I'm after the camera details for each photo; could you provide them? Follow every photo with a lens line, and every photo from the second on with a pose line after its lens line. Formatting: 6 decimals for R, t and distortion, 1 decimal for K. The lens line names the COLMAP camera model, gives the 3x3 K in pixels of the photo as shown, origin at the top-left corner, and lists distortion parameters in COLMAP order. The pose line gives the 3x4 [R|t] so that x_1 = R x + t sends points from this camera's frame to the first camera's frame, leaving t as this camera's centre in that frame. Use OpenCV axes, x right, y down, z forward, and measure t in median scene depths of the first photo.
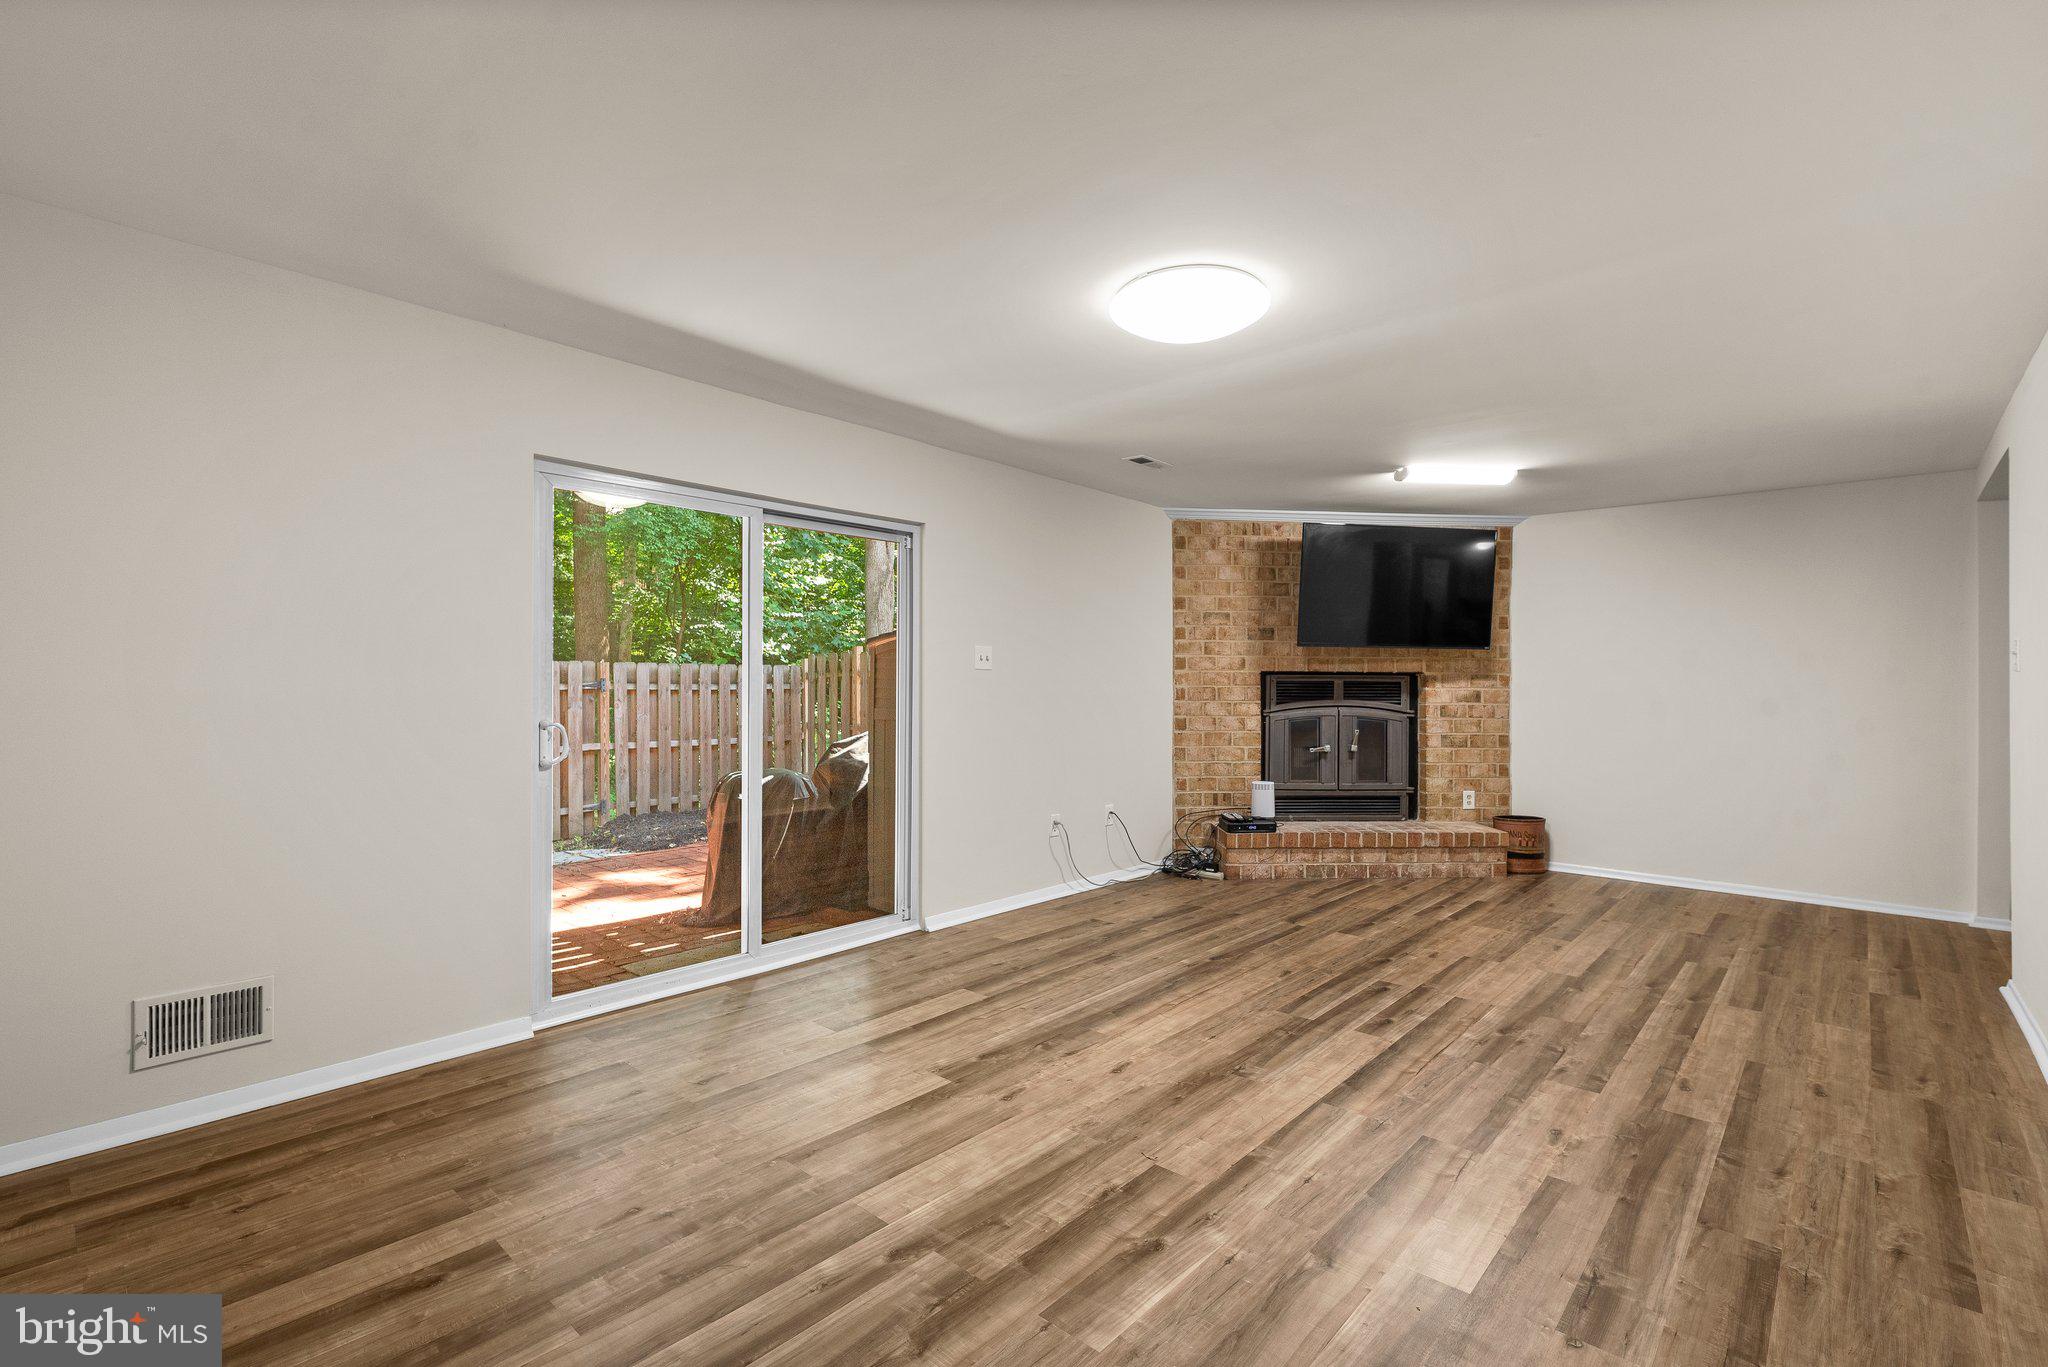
lens RADIAL K [[906.6, 0, 1044.4], [0, 906.6, 680.4], [0, 0, 1]] dist [0.003491, -0.000052]
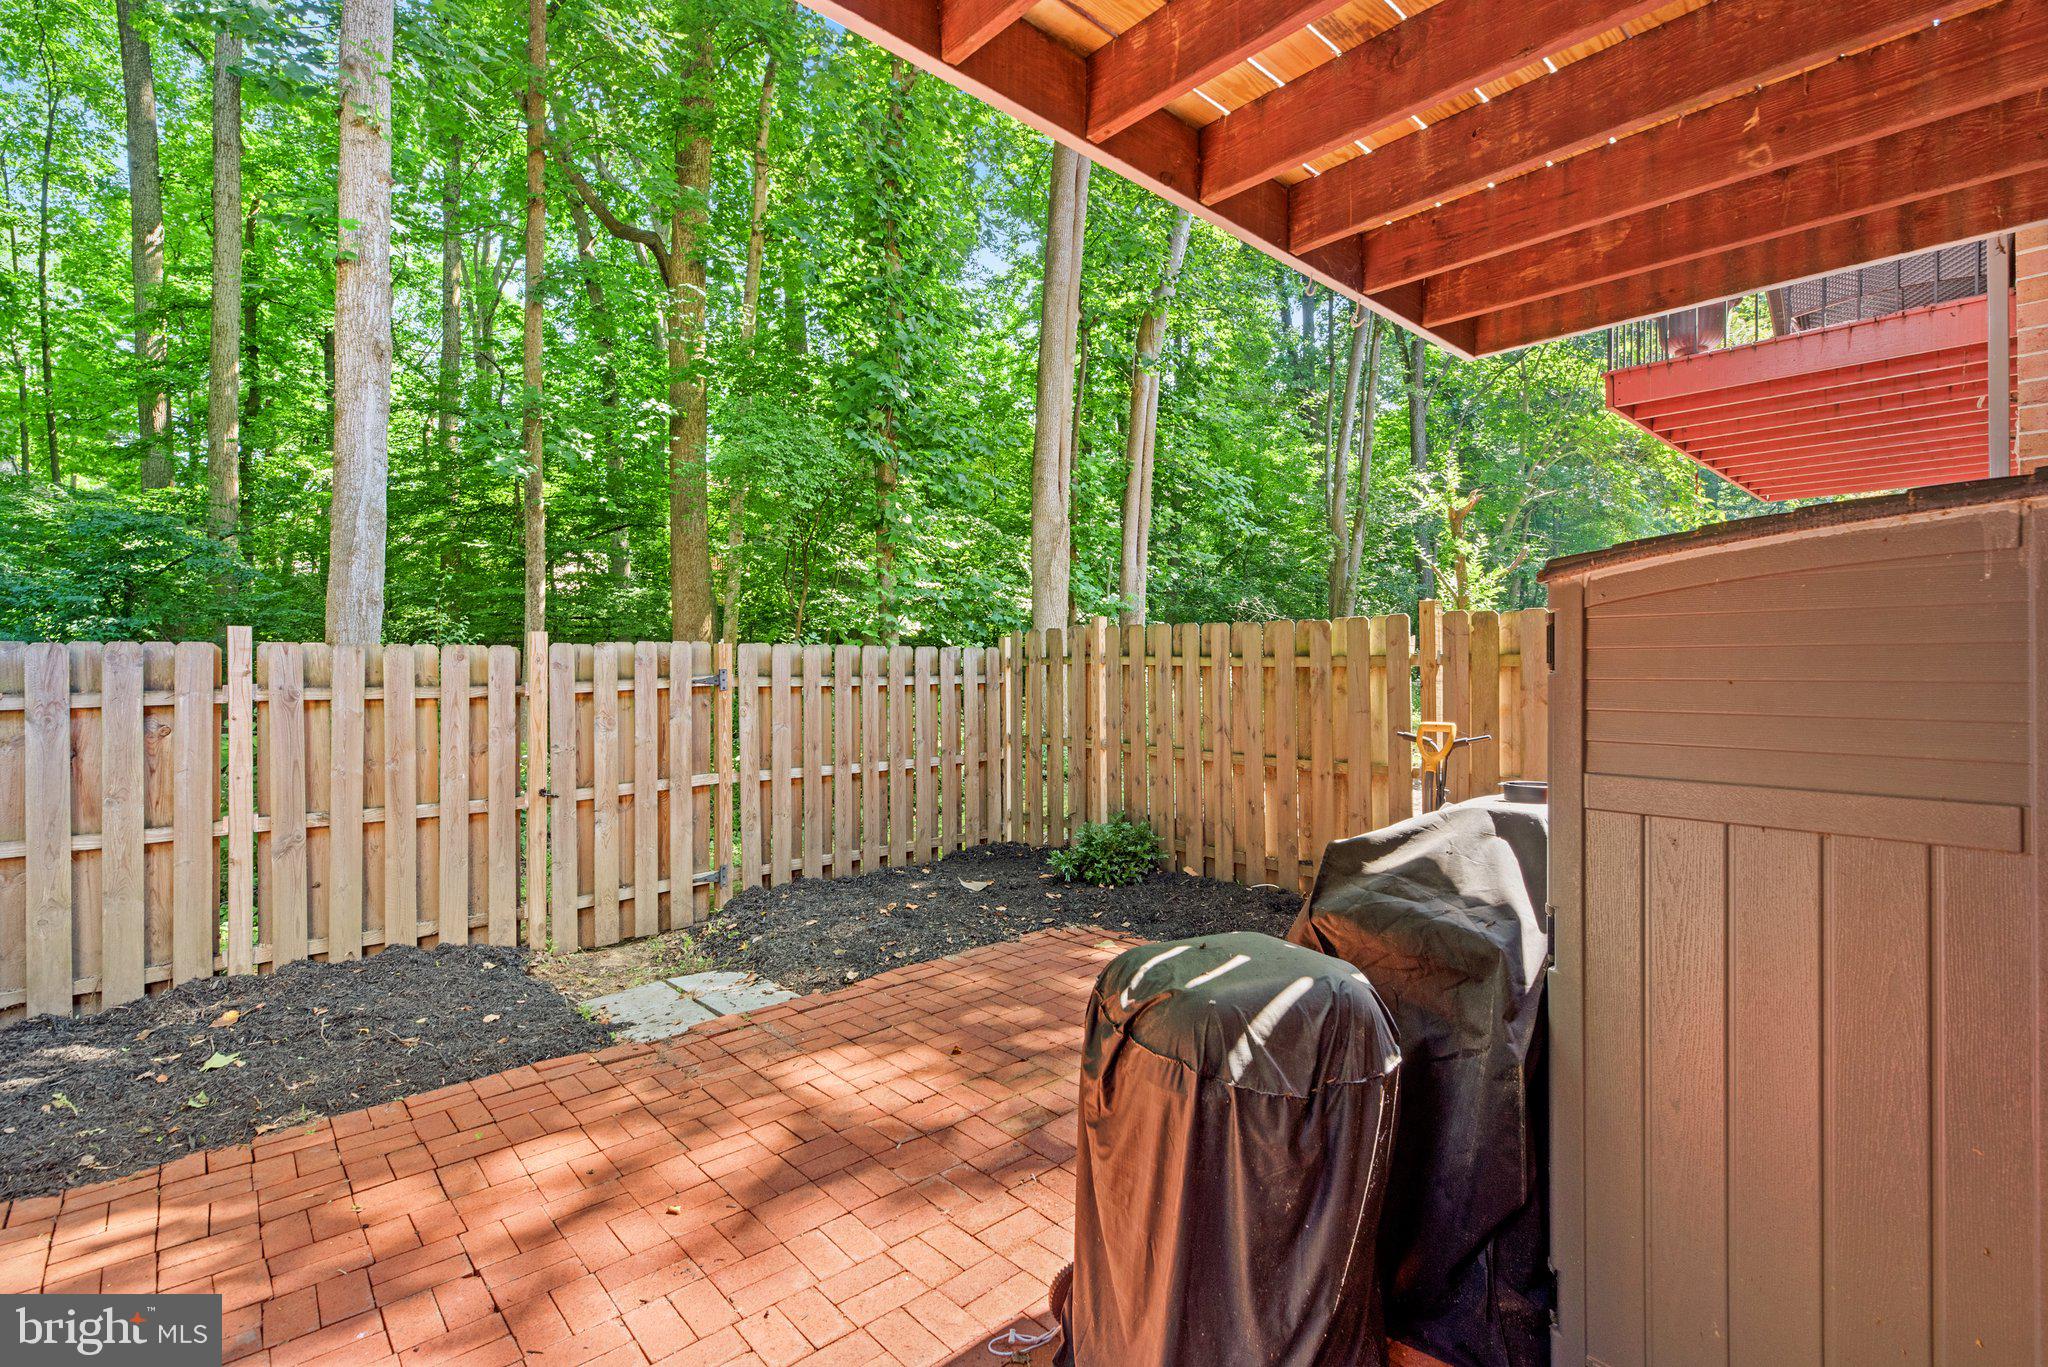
lens RADIAL K [[932.8, 0, 1017.1], [0, 932.8, 657.3], [0, 0, 1]] dist [-0.001894, -0.000045]
pose [[0.992854, -0.001886, -0.119323, -0.337646], [0.000998, 0.999971, -0.007498, -0.008524], [0.119334, 0.007326, 0.992827, 0.626701]]
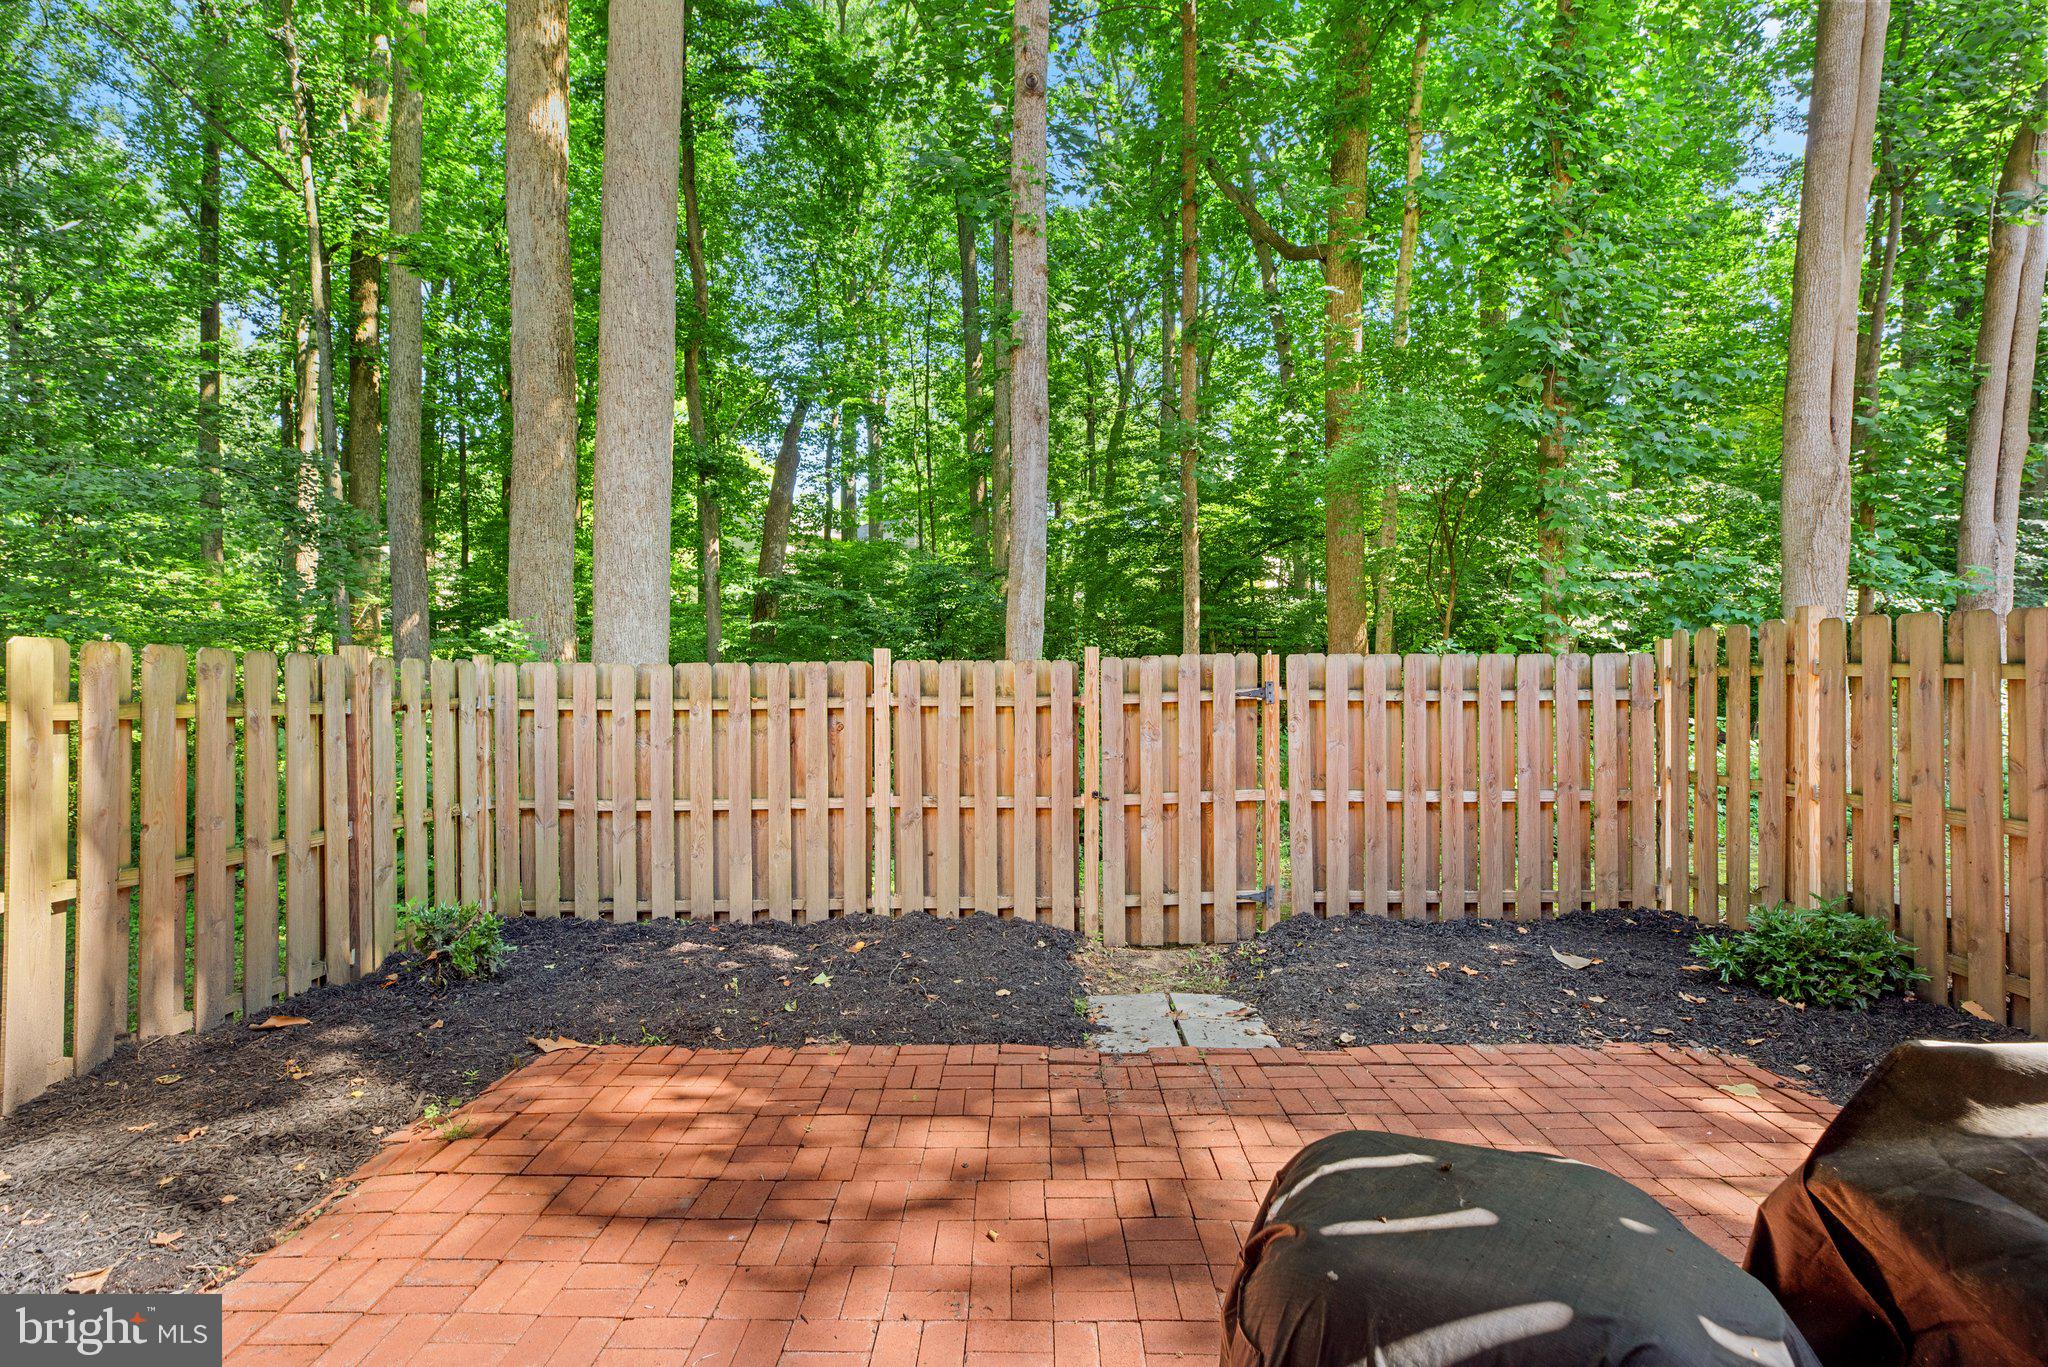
lens RADIAL K [[918.8, 0, 1024.0], [0, 918.8, 683.5], [0, 0, 1]] dist [0.002165, 0.000121]
pose [[0.658083, 0.005021, -0.752929, -0.222056], [0.003870, 0.999942, 0.010051, -0.012153], [0.752936, -0.009529, 0.658025, 0.777210]]
